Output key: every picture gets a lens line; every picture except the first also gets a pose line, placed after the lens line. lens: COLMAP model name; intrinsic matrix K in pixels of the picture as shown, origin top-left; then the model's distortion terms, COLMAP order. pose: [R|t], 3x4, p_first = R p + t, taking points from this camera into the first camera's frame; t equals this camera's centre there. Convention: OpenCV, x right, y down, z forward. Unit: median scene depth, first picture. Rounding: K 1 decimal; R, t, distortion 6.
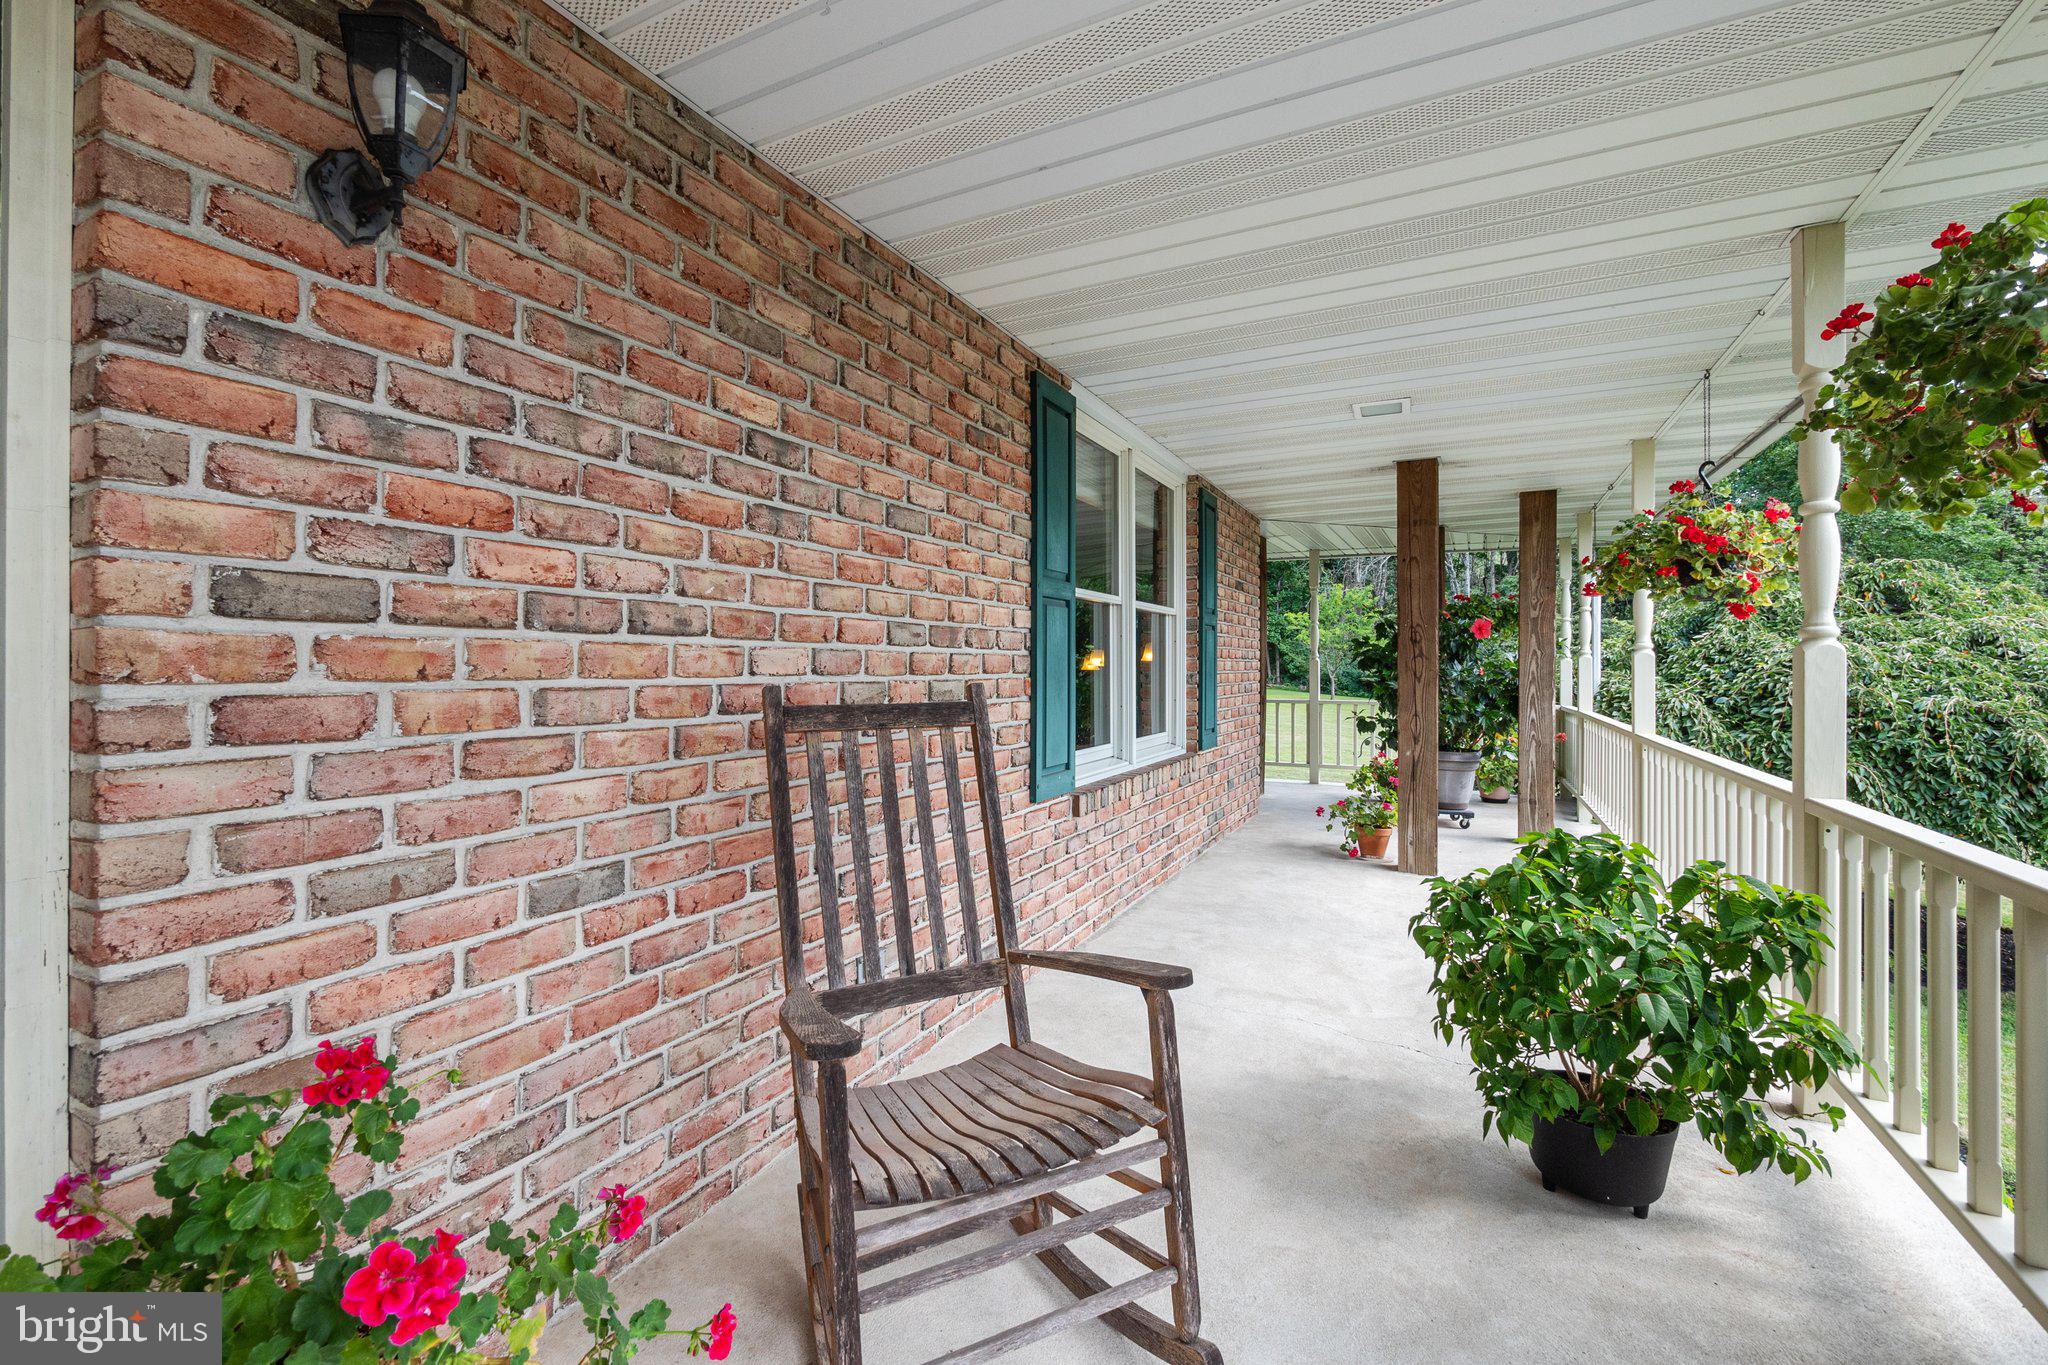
lens RADIAL K [[870.4, 0, 1022.6], [0, 870.4, 673.4], [0, 0, 1]] dist [-0.009345, 0.001232]
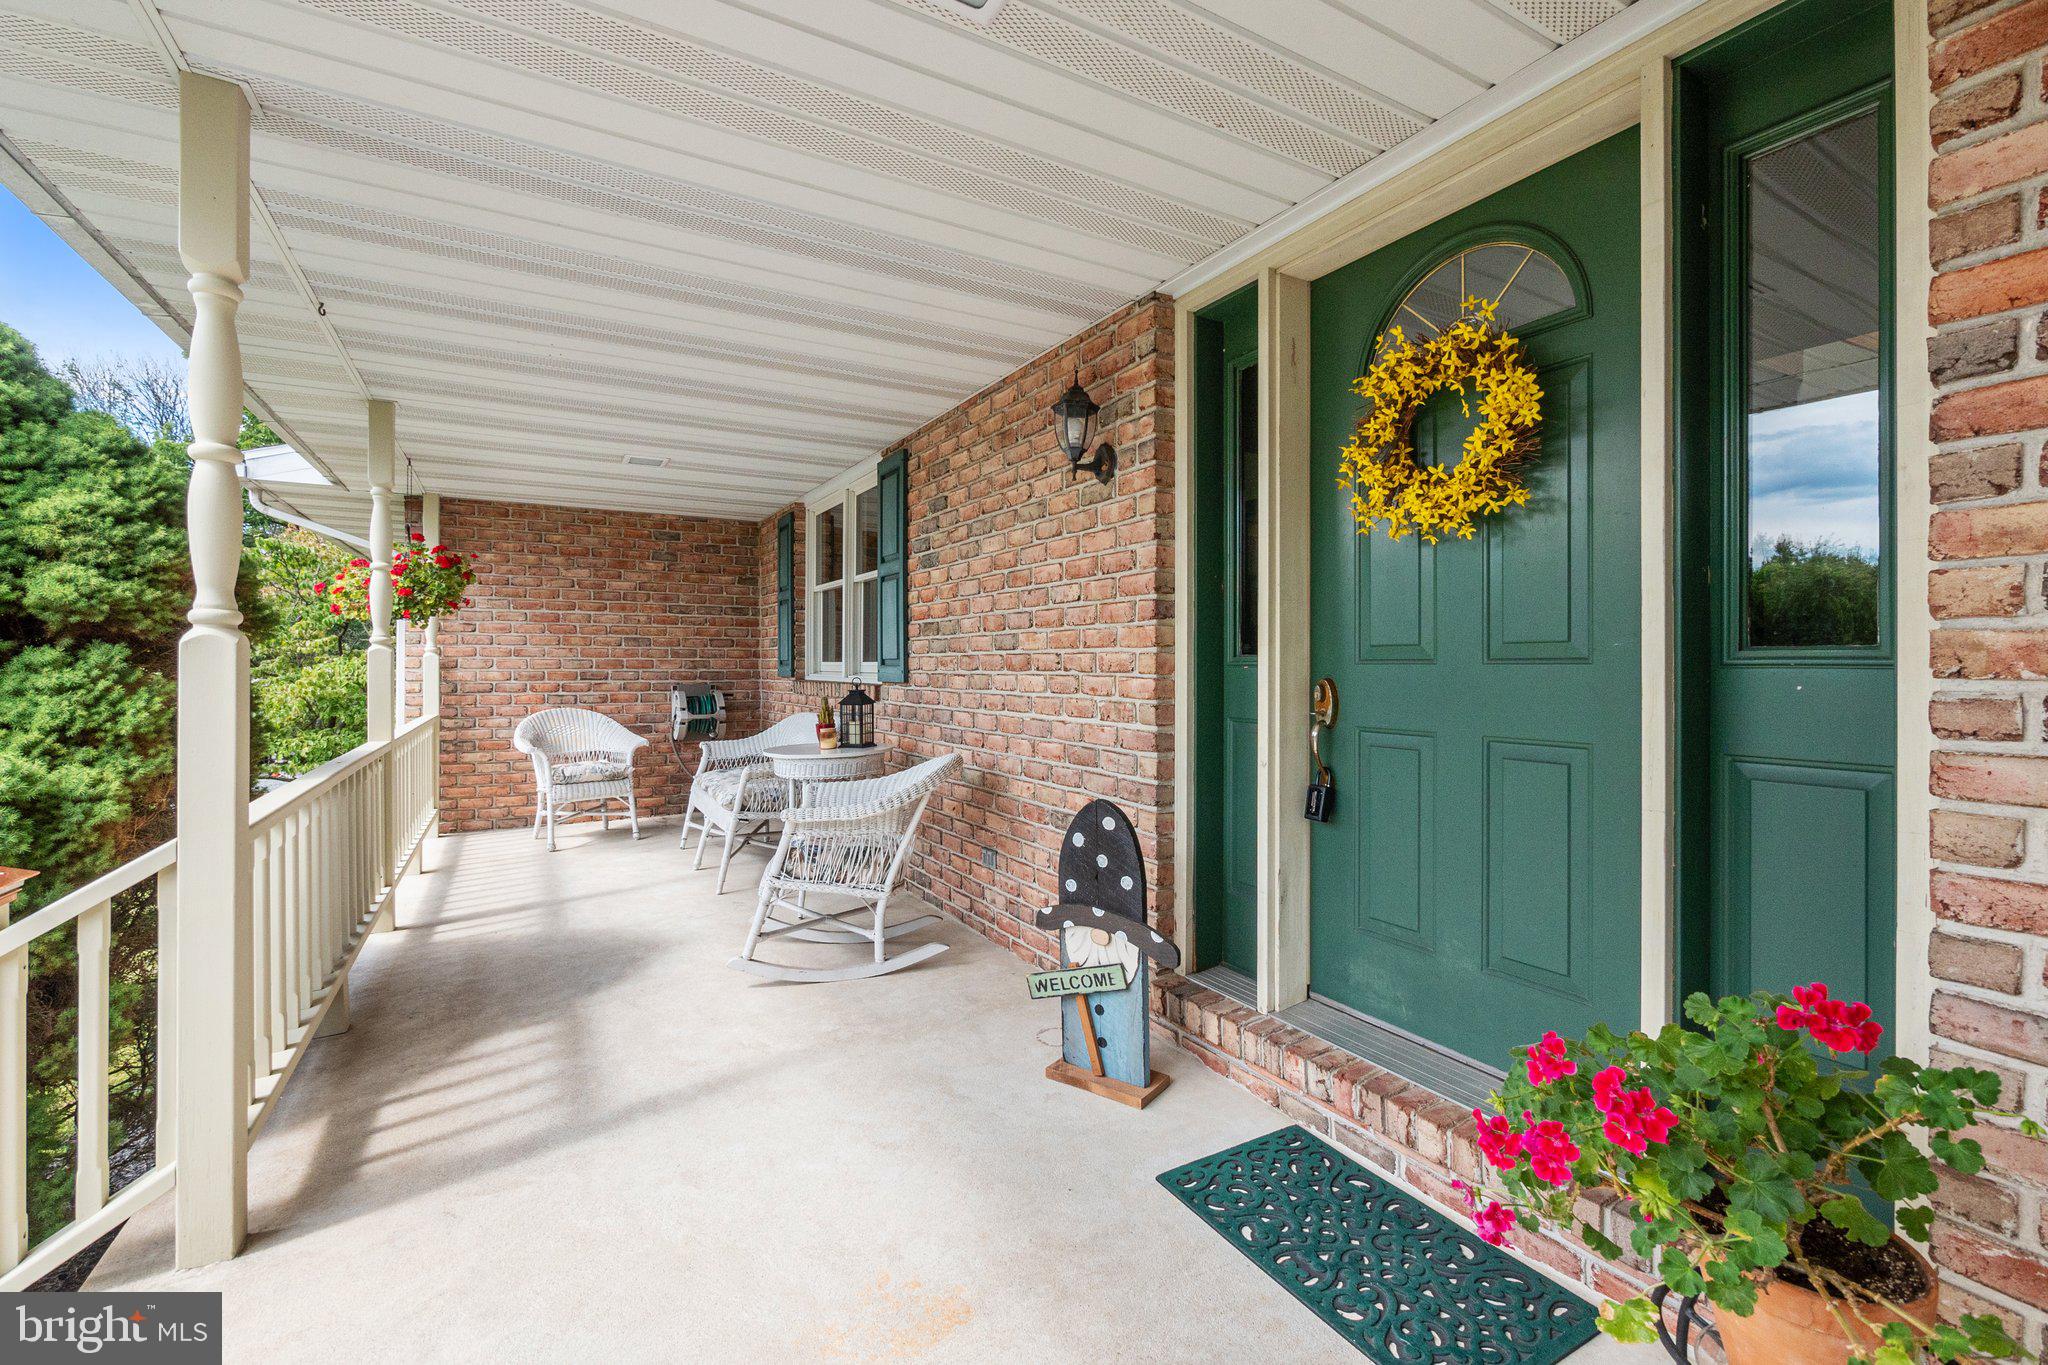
lens RADIAL K [[870.4, 0, 1023.6], [0, 870.4, 670.0], [0, 0, 1]] dist [-0.009345, 0.001232]
pose [[-0.549980, 0.005557, -0.835159, 0.578382], [-0.002607, 0.999962, 0.008370, -0.005362], [0.835174, 0.006781, -0.549944, 0.575725]]
